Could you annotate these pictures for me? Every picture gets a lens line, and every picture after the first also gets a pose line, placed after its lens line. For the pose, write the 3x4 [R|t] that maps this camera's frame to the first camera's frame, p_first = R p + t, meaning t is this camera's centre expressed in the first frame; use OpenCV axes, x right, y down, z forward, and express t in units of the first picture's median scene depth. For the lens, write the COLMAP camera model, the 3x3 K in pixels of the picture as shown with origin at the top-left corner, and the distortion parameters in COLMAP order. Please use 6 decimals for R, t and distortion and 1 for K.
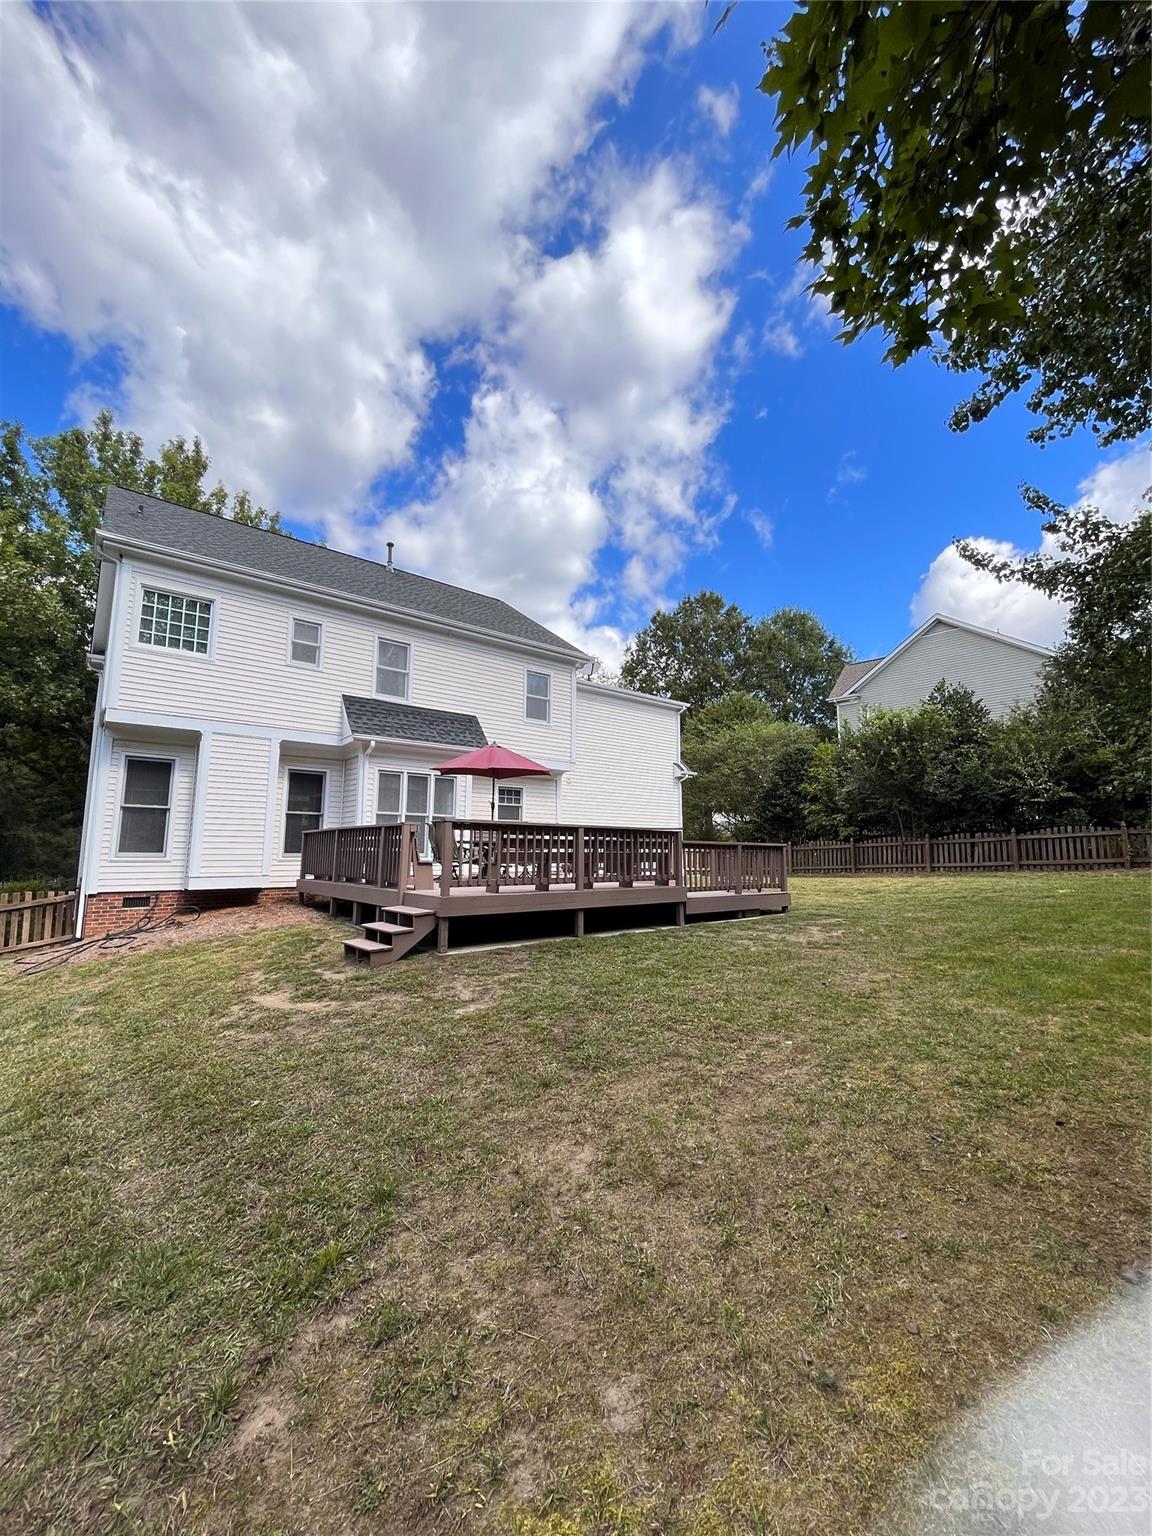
lens RADIAL K [[626.9, 0, 575.6], [0, 626.9, 767.4], [0, 0, 1]] dist [-0.000357, 0.000674]
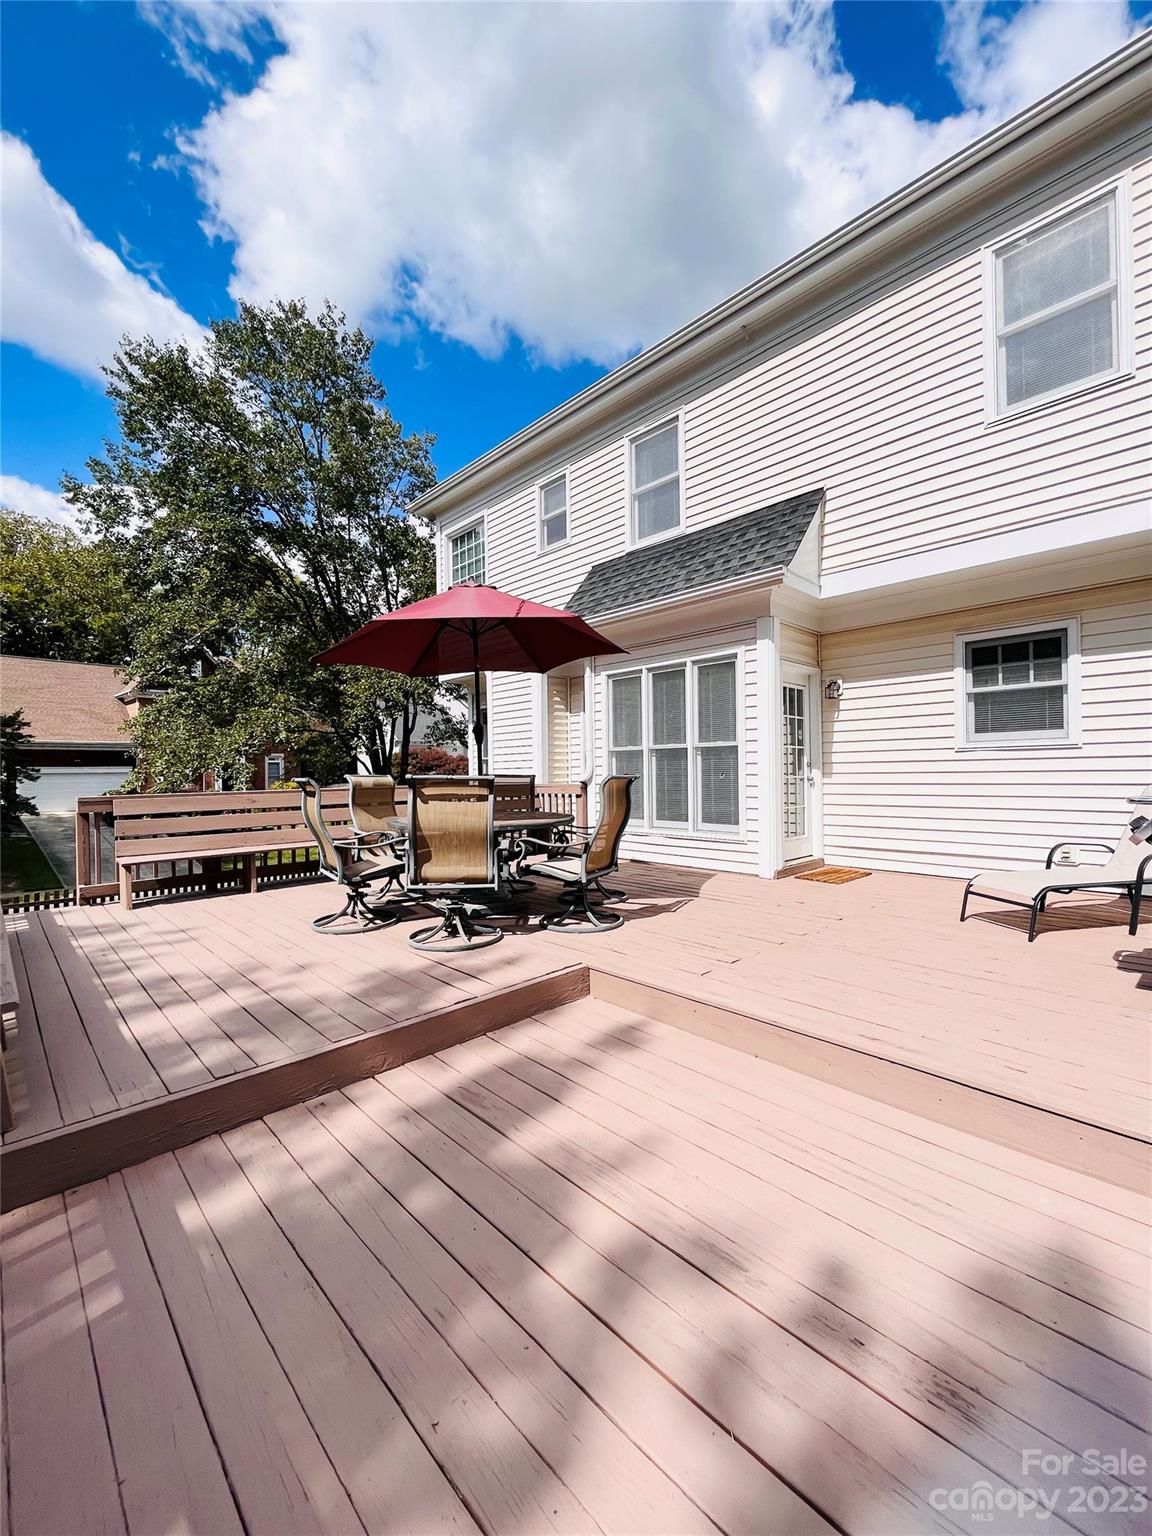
lens RADIAL K [[626.9, 0, 569.2], [0, 626.9, 773.6], [0, 0, 1]] dist [-0.000357, 0.000674]
pose [[0.097676, -0.011604, -0.995151, 0.261783], [0.142399, 0.989806, 0.002435, 0.088509], [0.984978, -0.141947, 0.098333, 0.907314]]
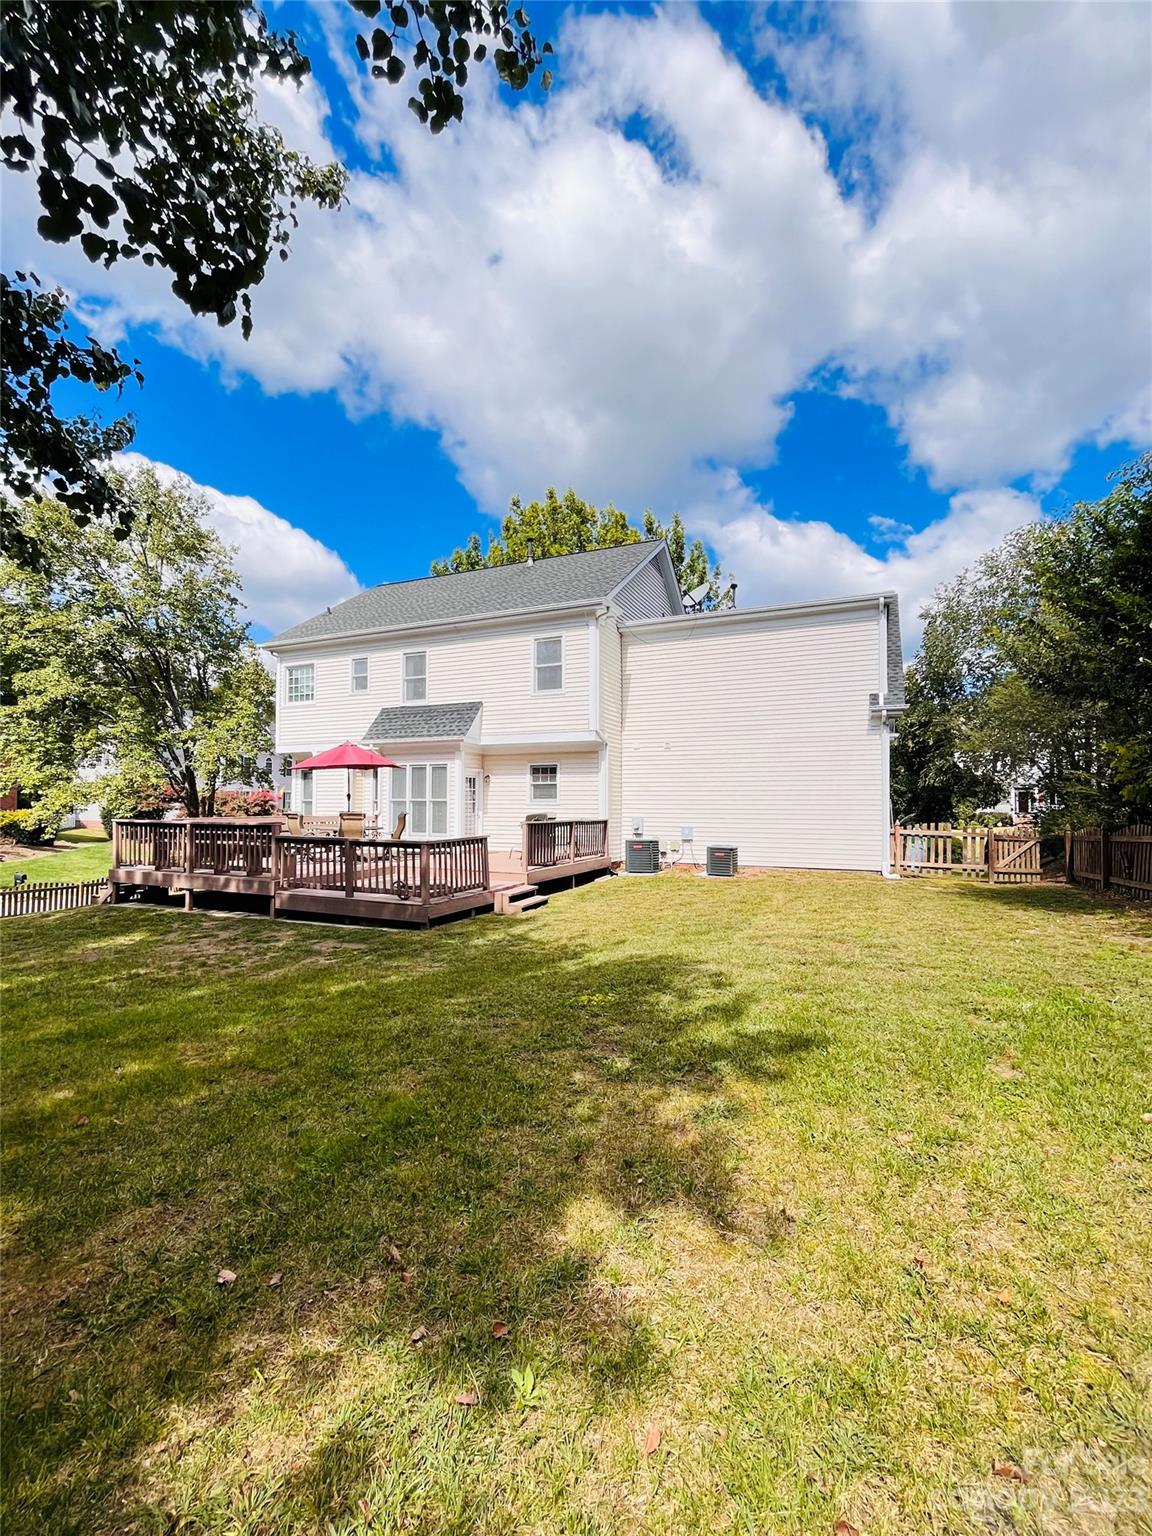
lens RADIAL K [[626.9, 0, 576.5], [0, 626.9, 777.2], [0, 0, 1]] dist [-0.000357, 0.000674]
pose [[0.485633, -0.049267, -0.872773, 0.953322], [0.116295, 0.993177, 0.008646, 0.060222], [0.866393, -0.105698, 0.488049, 0.723680]]
